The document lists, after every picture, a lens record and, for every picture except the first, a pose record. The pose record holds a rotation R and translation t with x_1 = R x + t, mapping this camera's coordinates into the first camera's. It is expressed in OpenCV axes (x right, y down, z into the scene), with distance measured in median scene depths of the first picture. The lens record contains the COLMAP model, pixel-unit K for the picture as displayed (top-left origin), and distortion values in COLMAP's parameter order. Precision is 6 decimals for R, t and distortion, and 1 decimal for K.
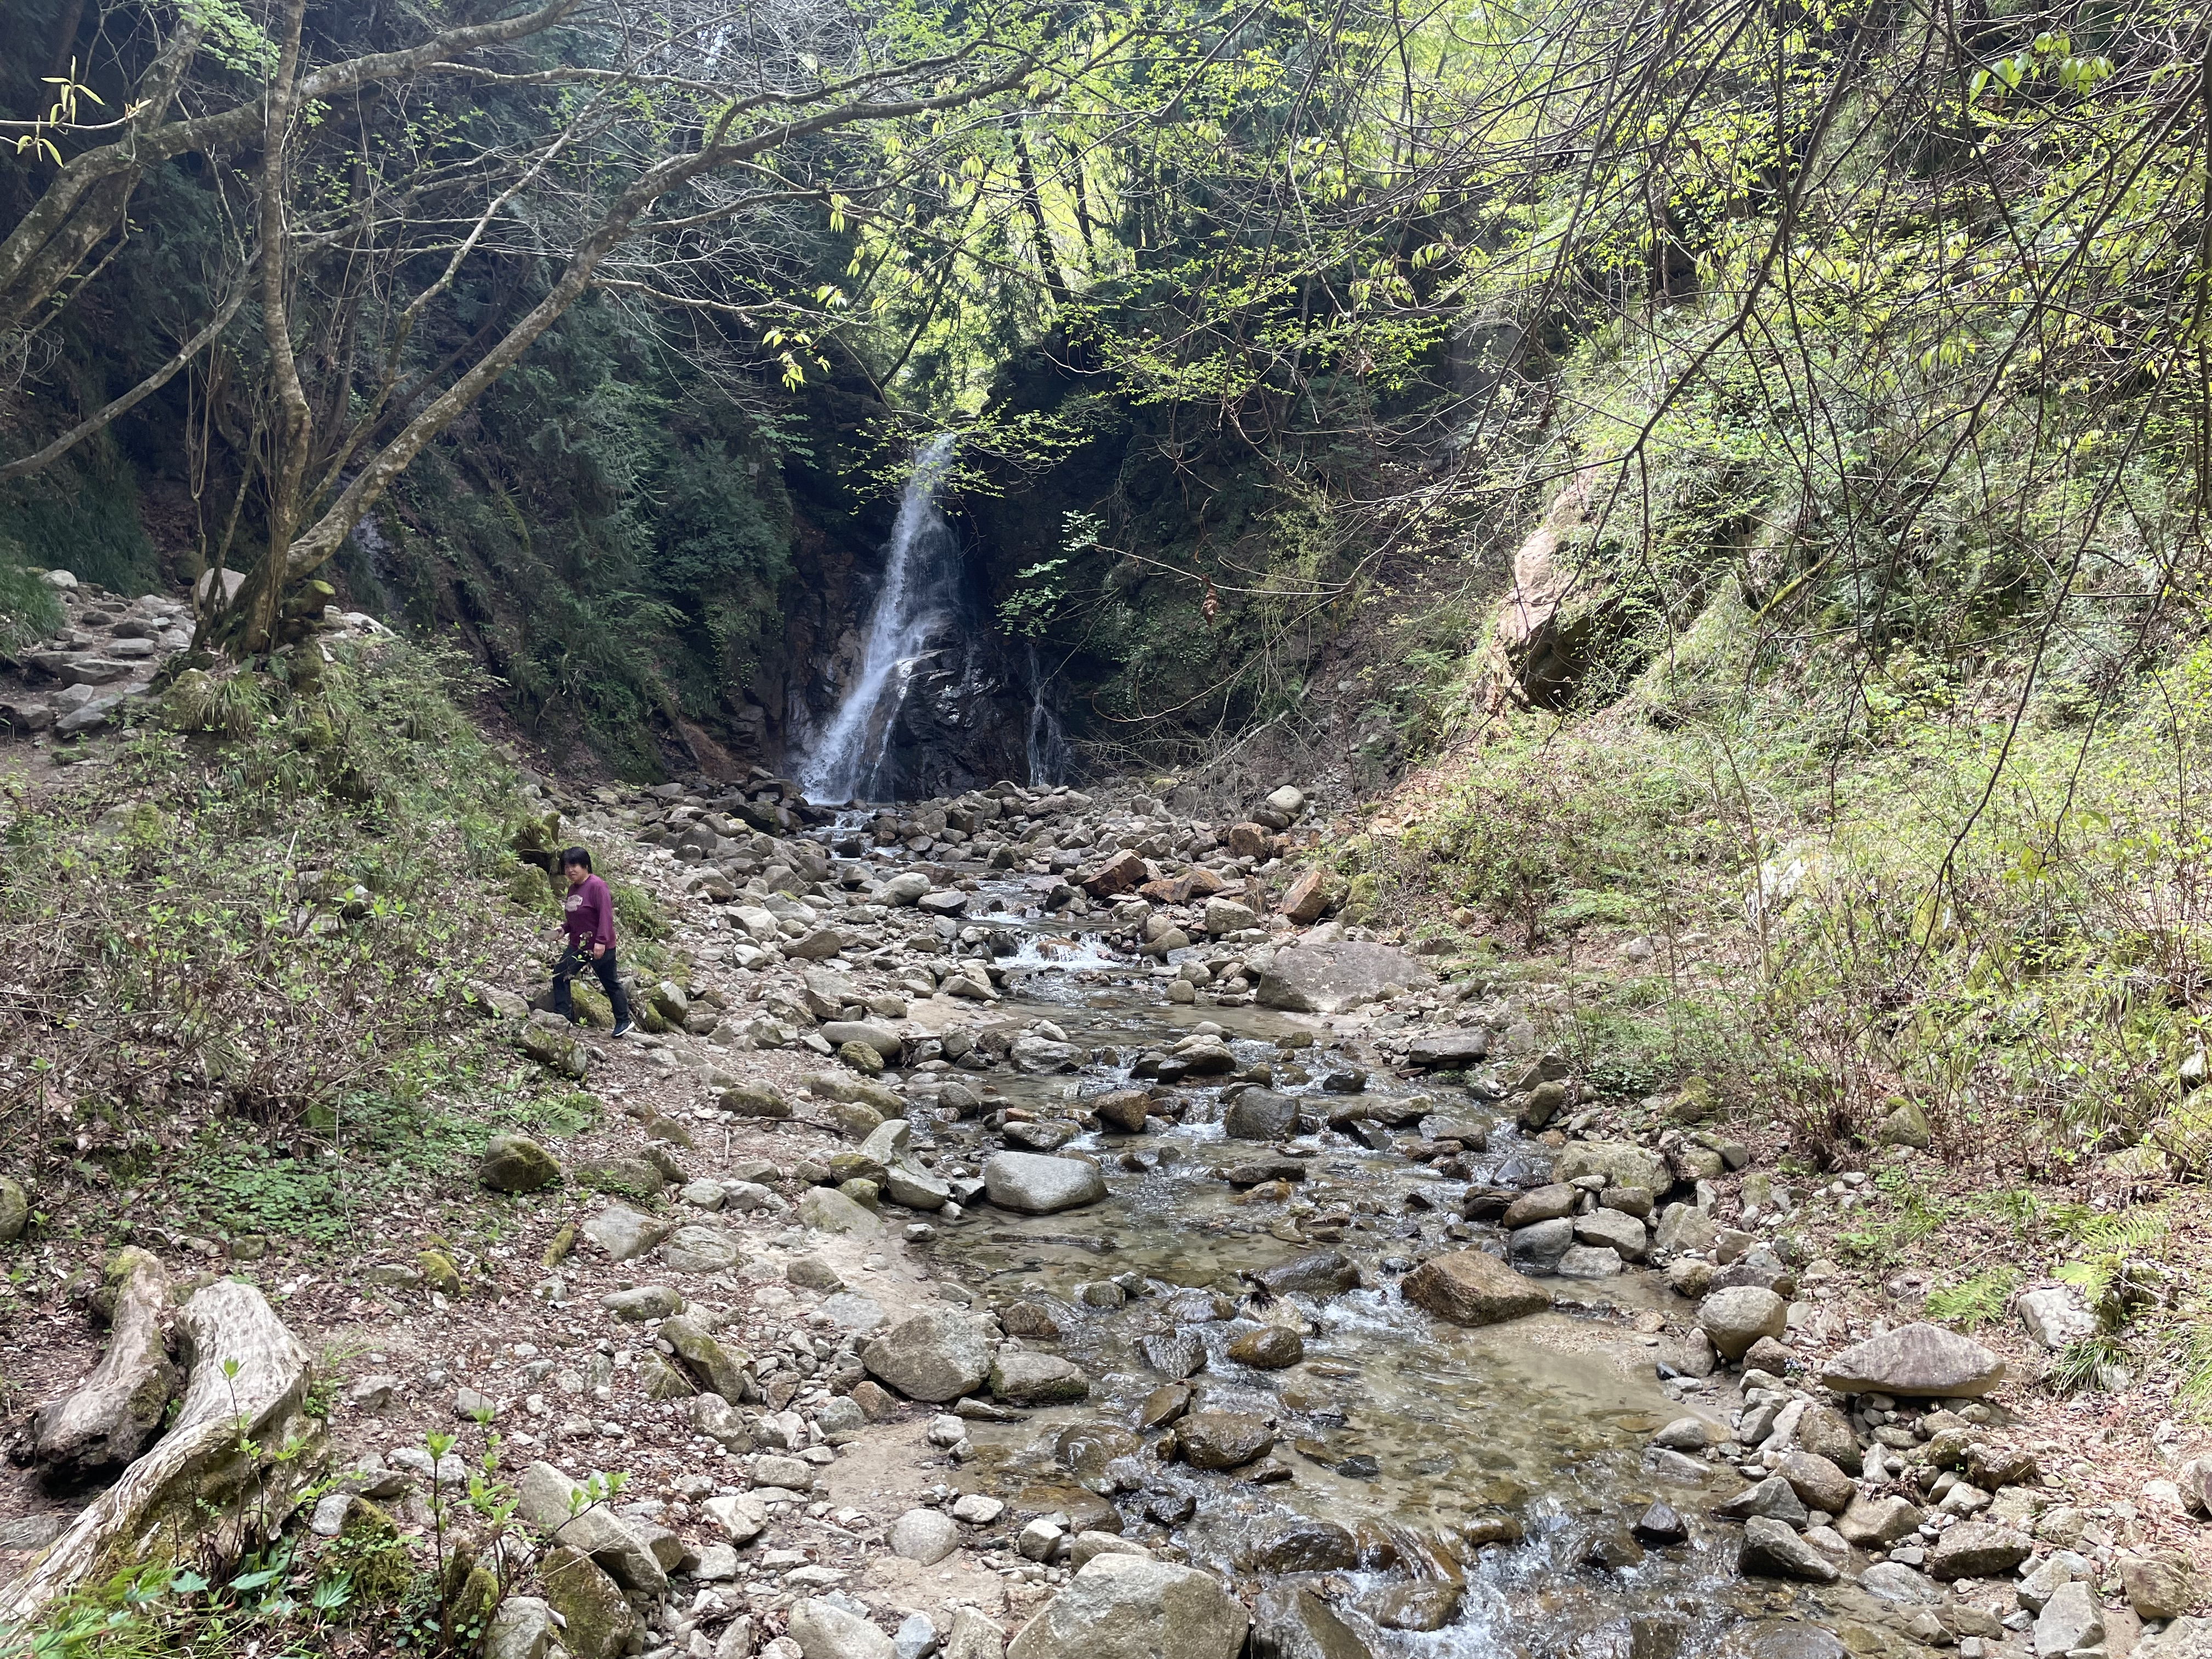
lens RADIAL K [[1657.6, 0, 1113.6], [0, 1657.6, 825.7], [0, 0, 1]] dist [0.067249, -0.082690]
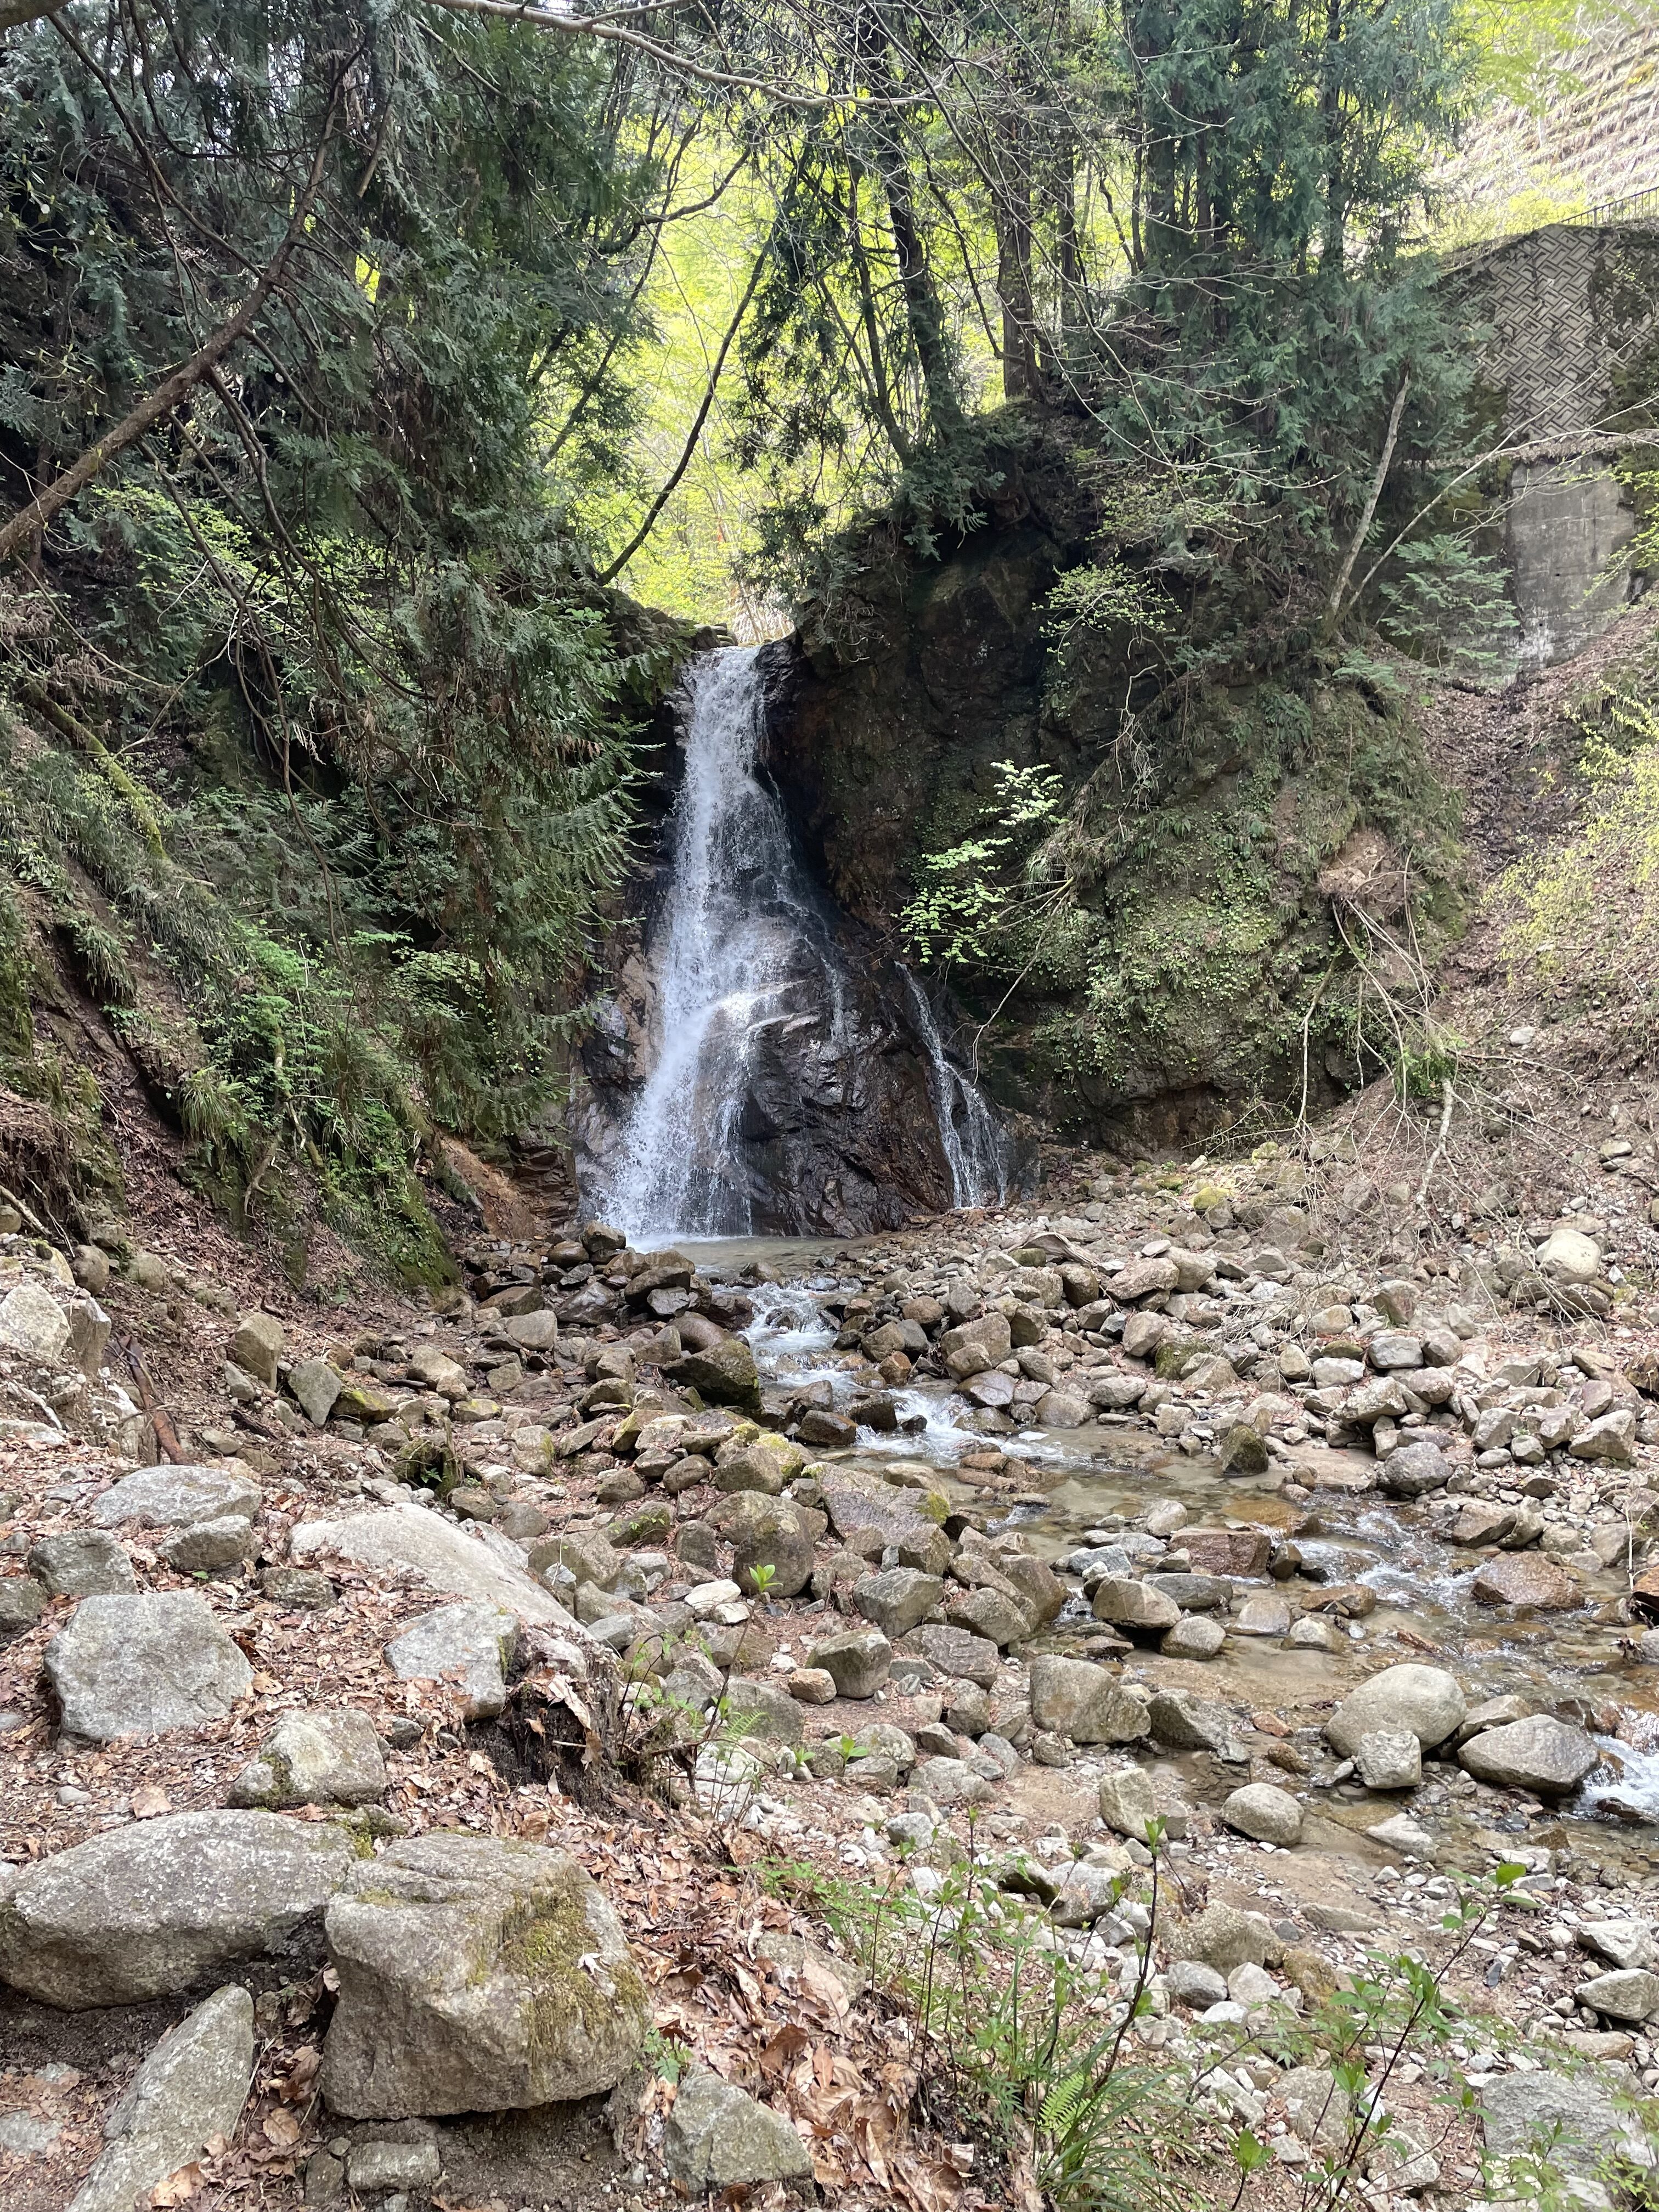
lens RADIAL K [[1657.6, 0, 821.7], [0, 1657.6, 1109.4], [0, 0, 1]] dist [0.067249, -0.082690]
pose [[0.986102, -0.047349, 0.159250, -0.203032], [0.042590, 0.998542, 0.033165, -0.080297], [-0.160589, -0.025921, 0.986681, 0.377773]]
